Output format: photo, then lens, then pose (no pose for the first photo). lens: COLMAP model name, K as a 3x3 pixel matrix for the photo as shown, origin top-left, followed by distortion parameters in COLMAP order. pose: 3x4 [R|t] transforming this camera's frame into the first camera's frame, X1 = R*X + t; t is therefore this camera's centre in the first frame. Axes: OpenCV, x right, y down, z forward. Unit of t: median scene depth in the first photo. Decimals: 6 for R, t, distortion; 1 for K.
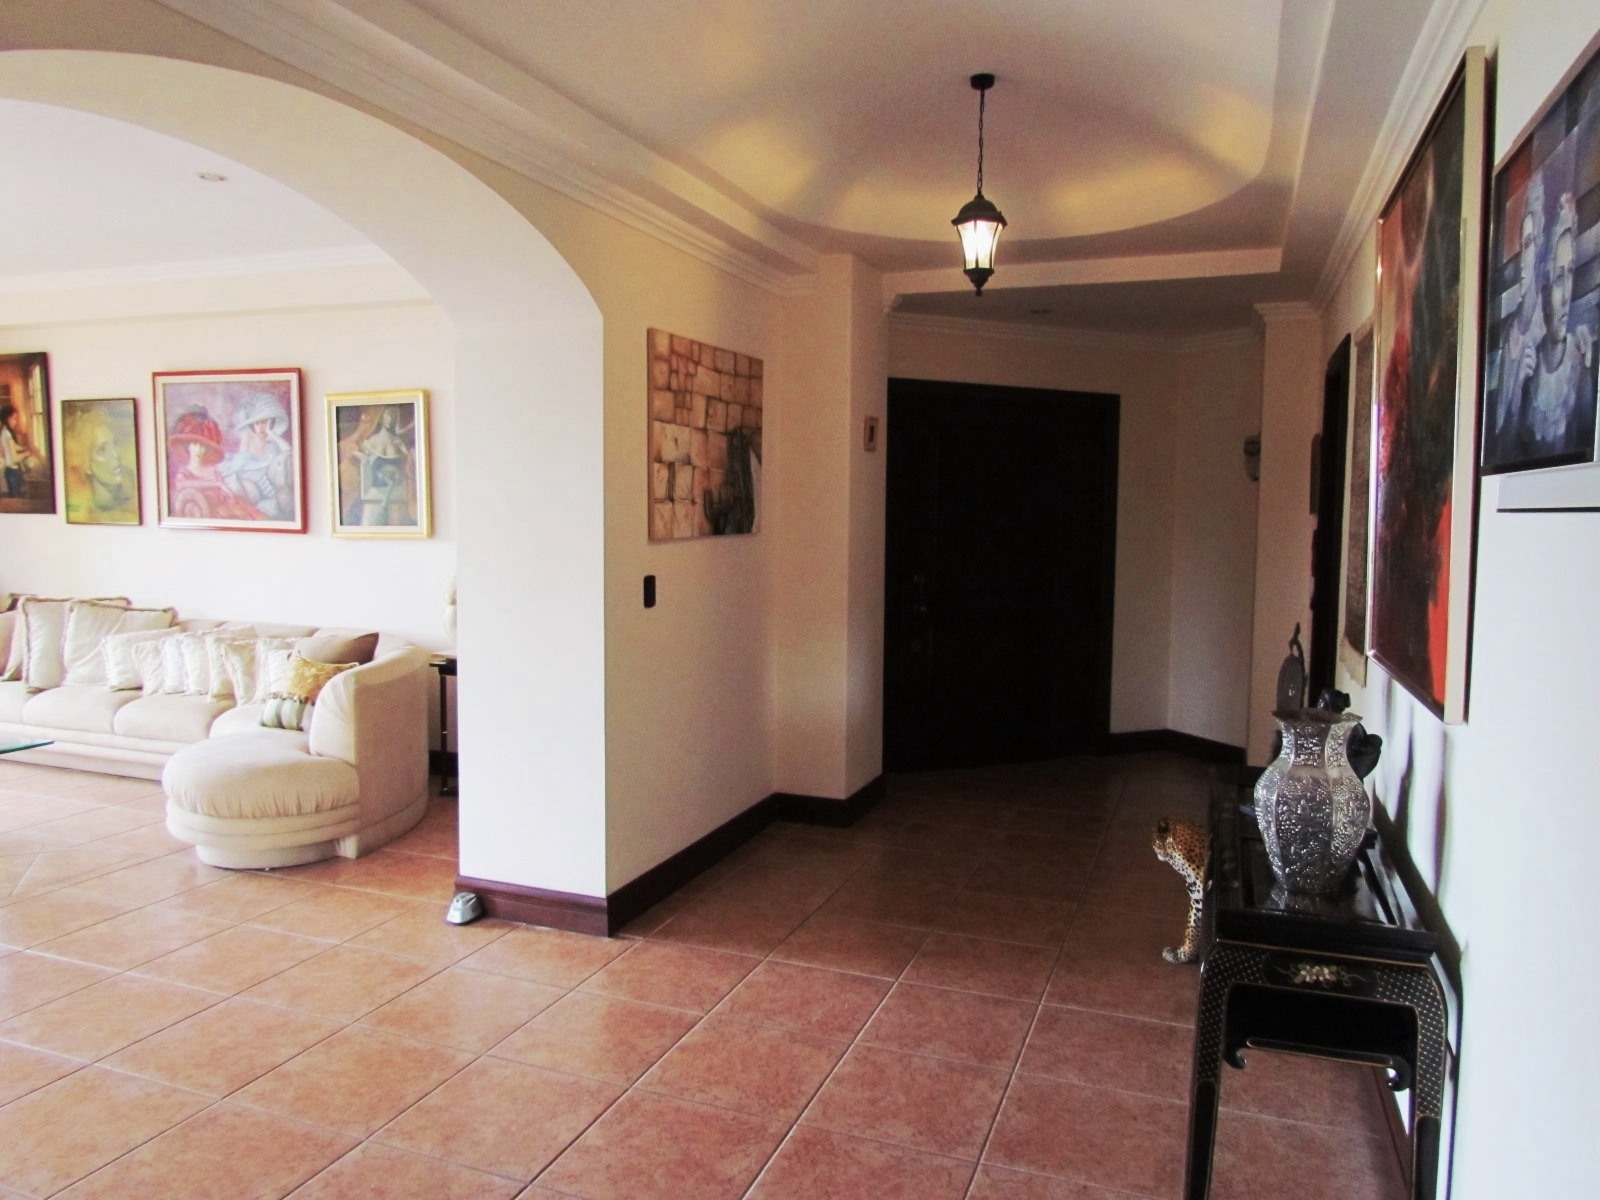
lens RADIAL K [[1132.1, 0, 800.6], [0, 1132.1, 599.1], [0, 0, 1]] dist [-0.026229, -0.004070]
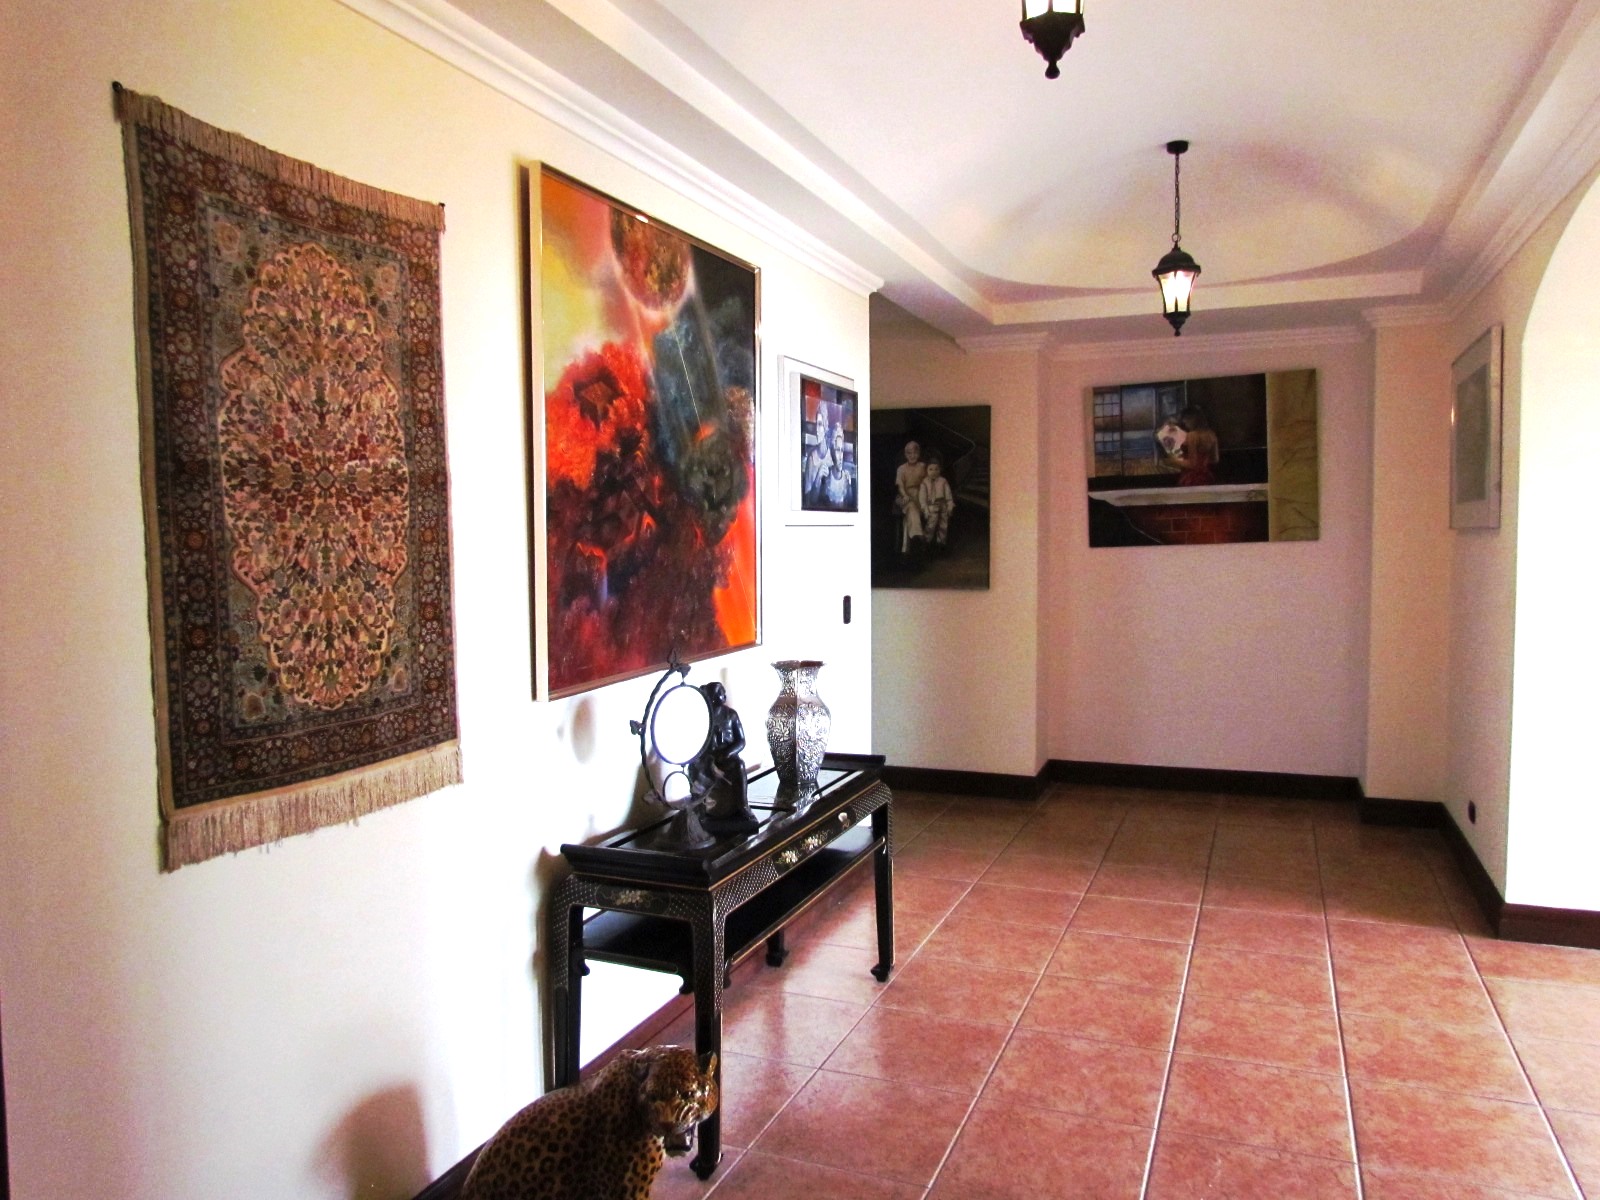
lens RADIAL K [[1132.1, 0, 800.0], [0, 1132.1, 598.5], [0, 0, 1]] dist [-0.026229, -0.004070]
pose [[-0.999358, -0.007685, 0.034980, 0.326365], [-0.002629, 0.989812, 0.142358, -0.156713], [-0.035717, 0.142175, -0.989197, 1.993144]]
